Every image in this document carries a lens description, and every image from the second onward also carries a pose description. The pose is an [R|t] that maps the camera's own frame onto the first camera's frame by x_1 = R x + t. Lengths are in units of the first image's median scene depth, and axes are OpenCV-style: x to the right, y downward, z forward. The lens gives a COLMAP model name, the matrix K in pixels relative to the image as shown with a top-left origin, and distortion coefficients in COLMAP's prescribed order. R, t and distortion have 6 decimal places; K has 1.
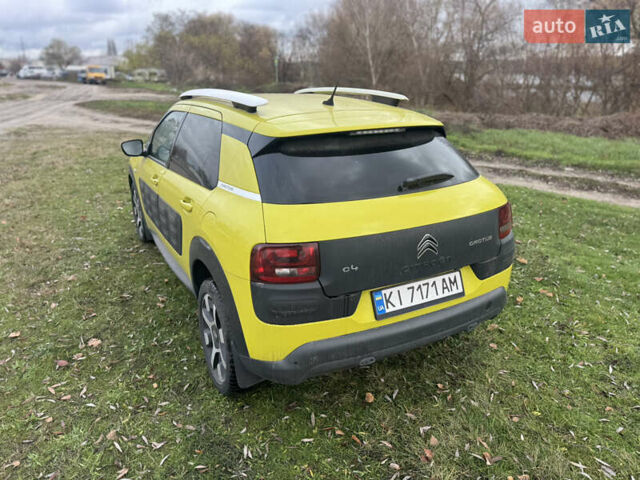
lens RADIAL K [[454.4, 0, 320.0], [0, 454.4, 240.0], [0, 0, 1]] dist [0.053073, -0.068776]
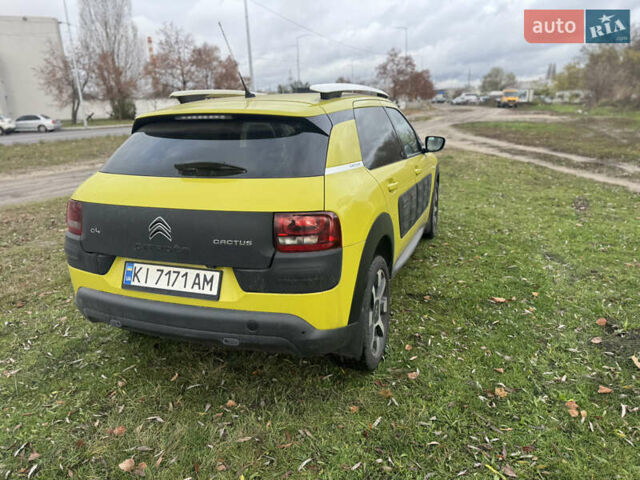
lens RADIAL K [[451.8, 0, 318.5], [0, 451.8, 236.2], [0, 0, 1]] dist [0.063690, -0.067664]
pose [[0.669274, 0.184288, -0.719799, 1.065813], [-0.223114, 0.973892, 0.041889, -0.081067], [0.708726, 0.132563, 0.692917, 0.516258]]
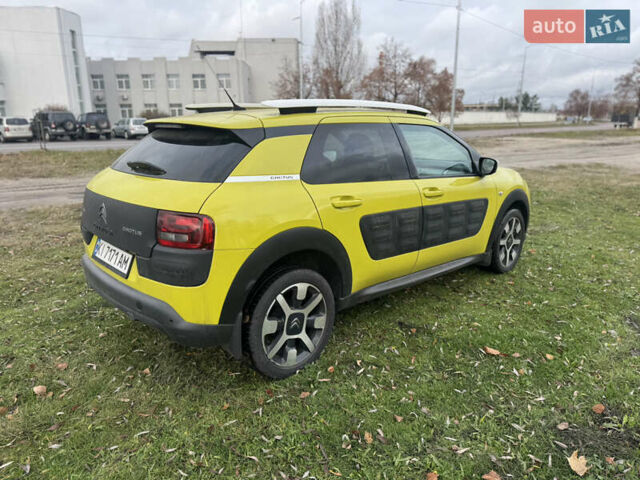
lens RADIAL K [[451.8, 0, 318.5], [0, 451.8, 236.2], [0, 0, 1]] dist [0.063690, -0.067664]
pose [[0.273912, 0.237279, -0.932025, 1.399720], [-0.330335, 0.933343, 0.140533, -0.264271], [0.903245, 0.269387, 0.334035, 1.029966]]
